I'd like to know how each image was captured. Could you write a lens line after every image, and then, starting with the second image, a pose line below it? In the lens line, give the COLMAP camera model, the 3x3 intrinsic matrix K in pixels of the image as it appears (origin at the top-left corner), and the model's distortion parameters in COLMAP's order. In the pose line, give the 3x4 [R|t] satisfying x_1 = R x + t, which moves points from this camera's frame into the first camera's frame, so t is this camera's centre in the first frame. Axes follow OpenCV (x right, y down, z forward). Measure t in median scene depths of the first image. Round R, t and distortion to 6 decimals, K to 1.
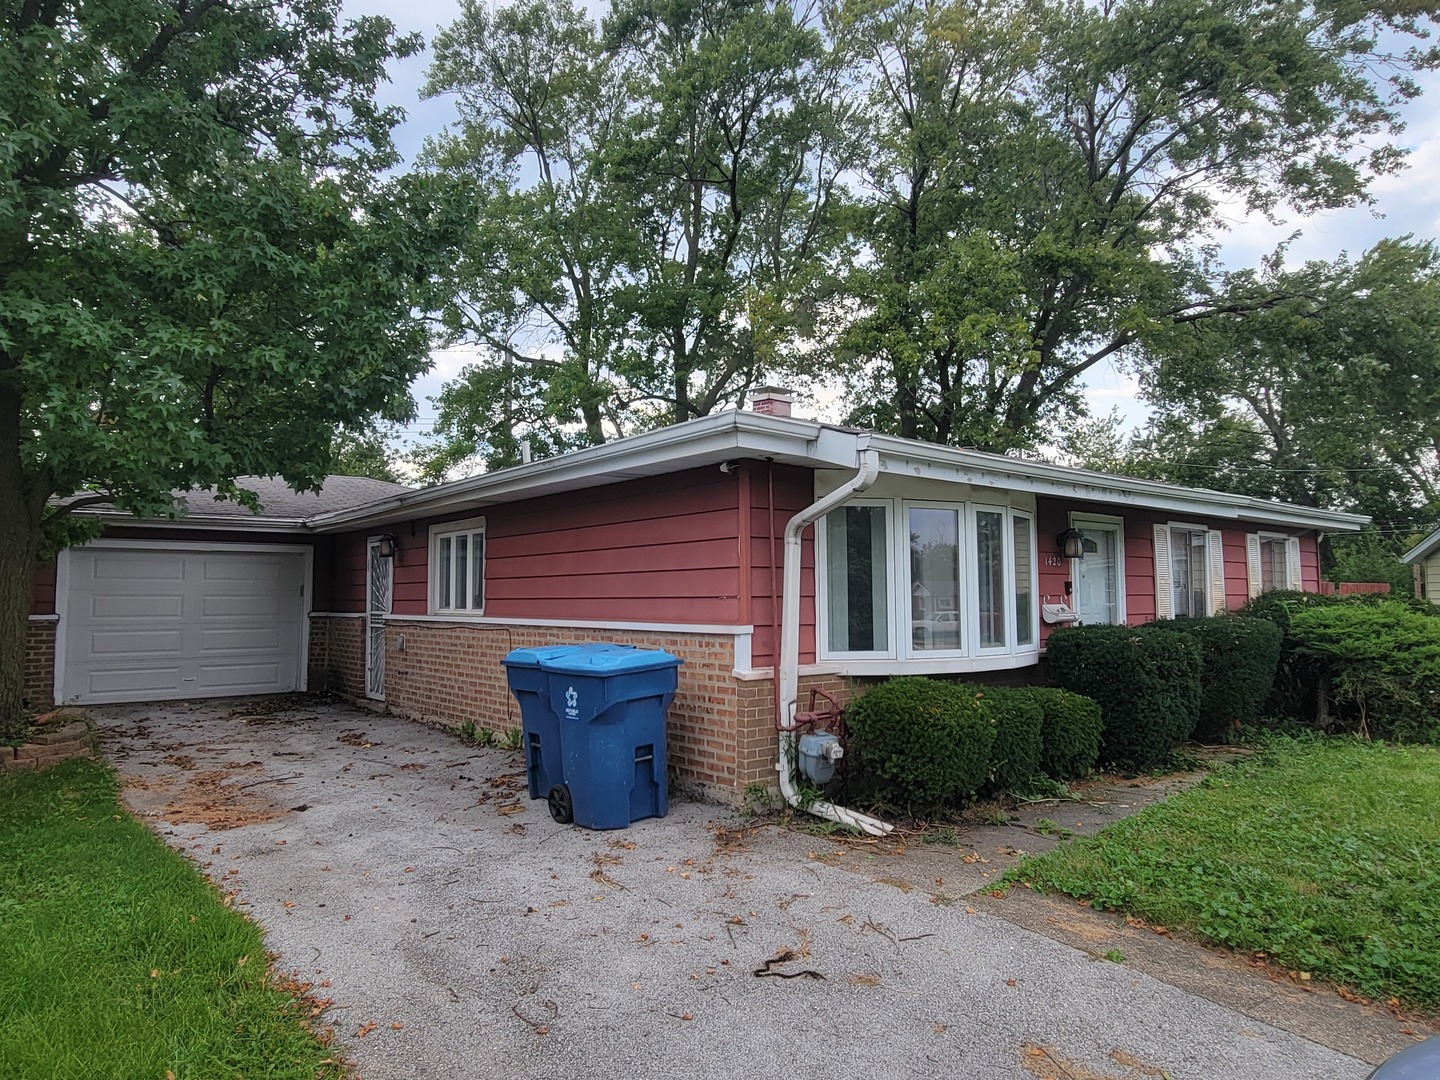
lens RADIAL K [[962.1, 0, 720.0], [0, 962.1, 540.0], [0, 0, 1]] dist [-0.000692, -0.000965]
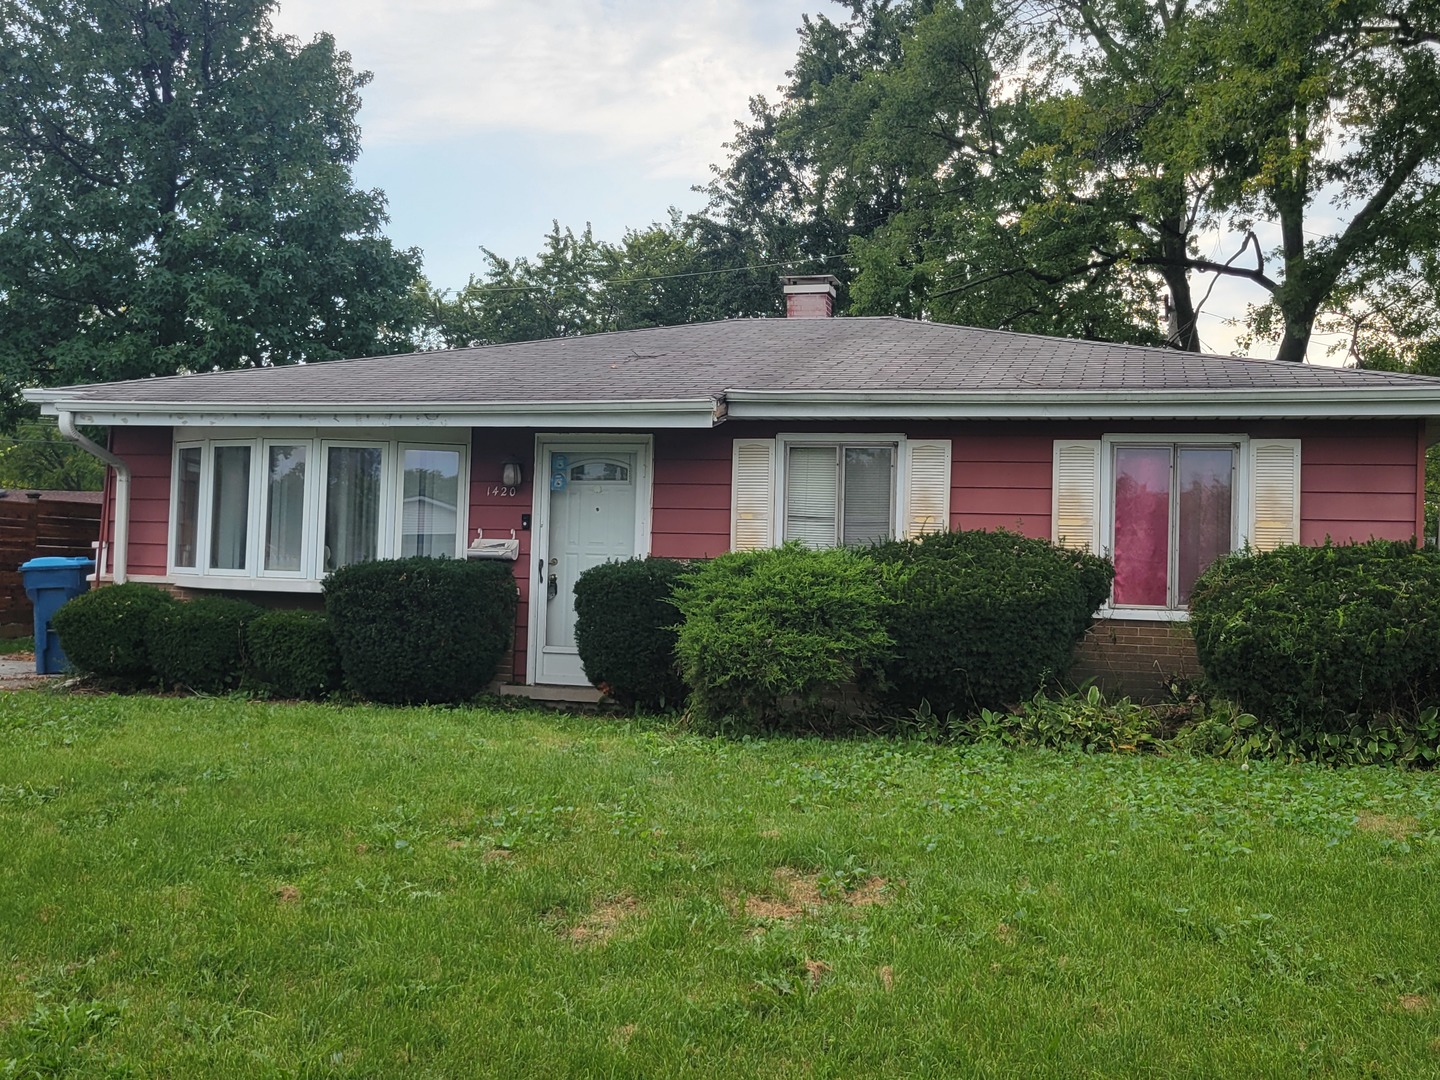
lens RADIAL K [[1167.4, 0, 720.0], [0, 1167.4, 540.0], [0, 0, 1]] dist [0.041842, 0.003699]
pose [[0.596522, 0.003006, -0.802591, 1.541964], [0.021982, 0.999557, 0.020082, 0.056772], [0.802296, -0.029622, 0.596191, 0.563176]]
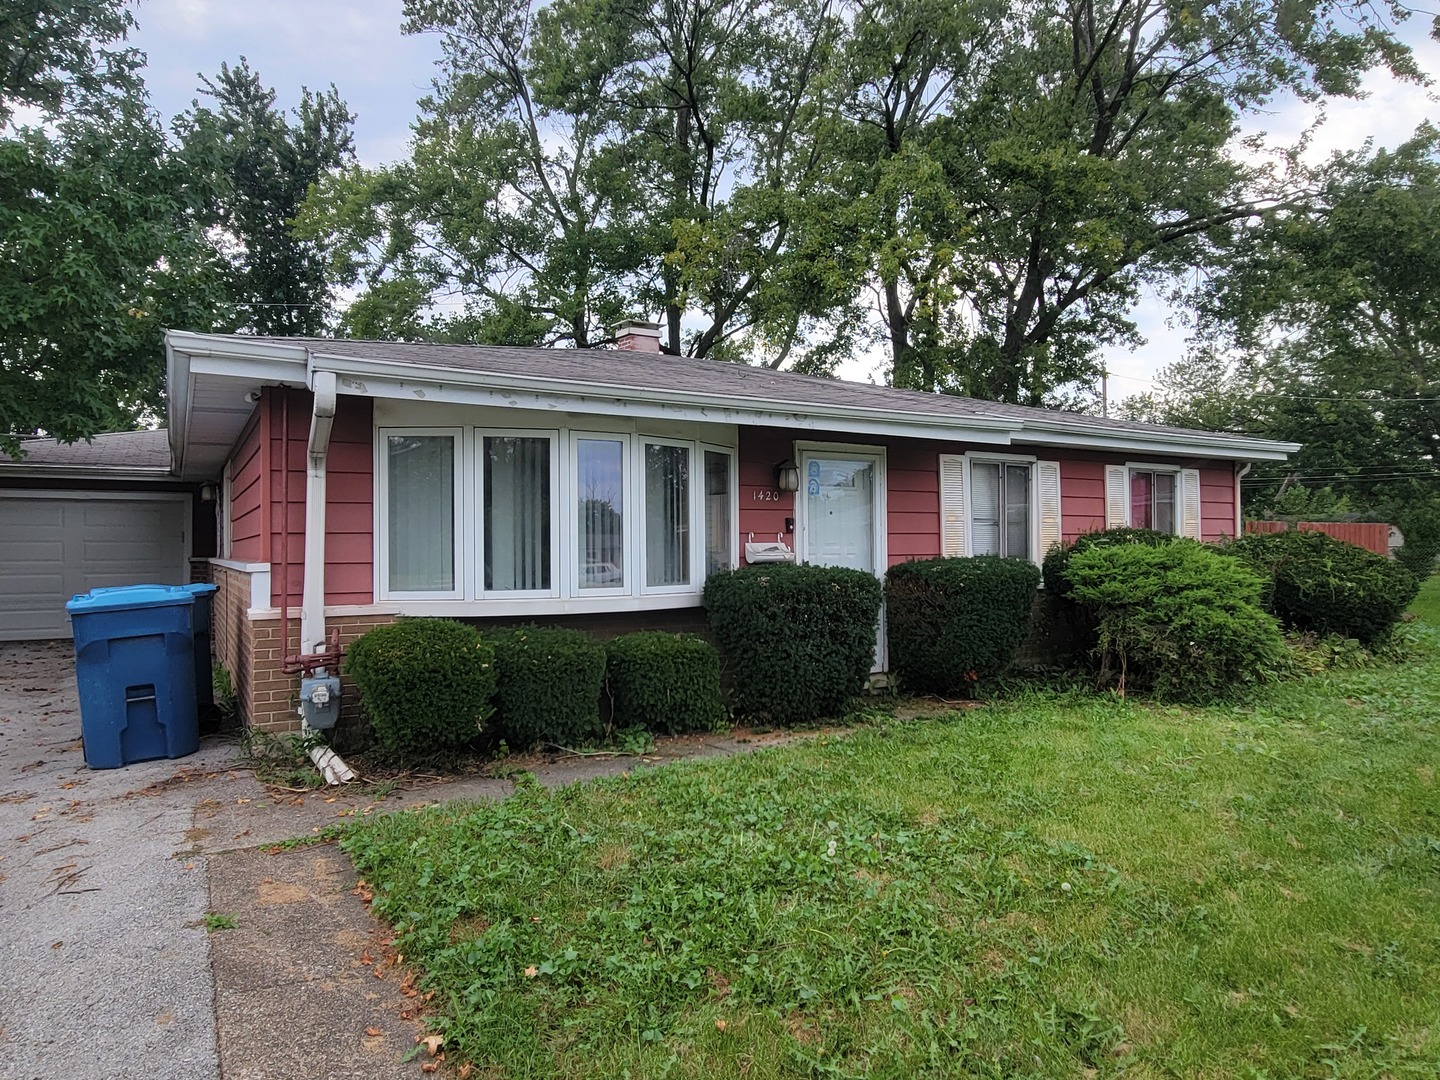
lens RADIAL K [[962.1, 0, 720.0], [0, 962.1, 540.0], [0, 0, 1]] dist [-0.000692, -0.000965]
pose [[0.986766, -0.005985, -0.162041, 0.507555], [0.014070, 0.998710, 0.048795, 0.021268], [0.161540, -0.050429, 0.985577, 0.109658]]
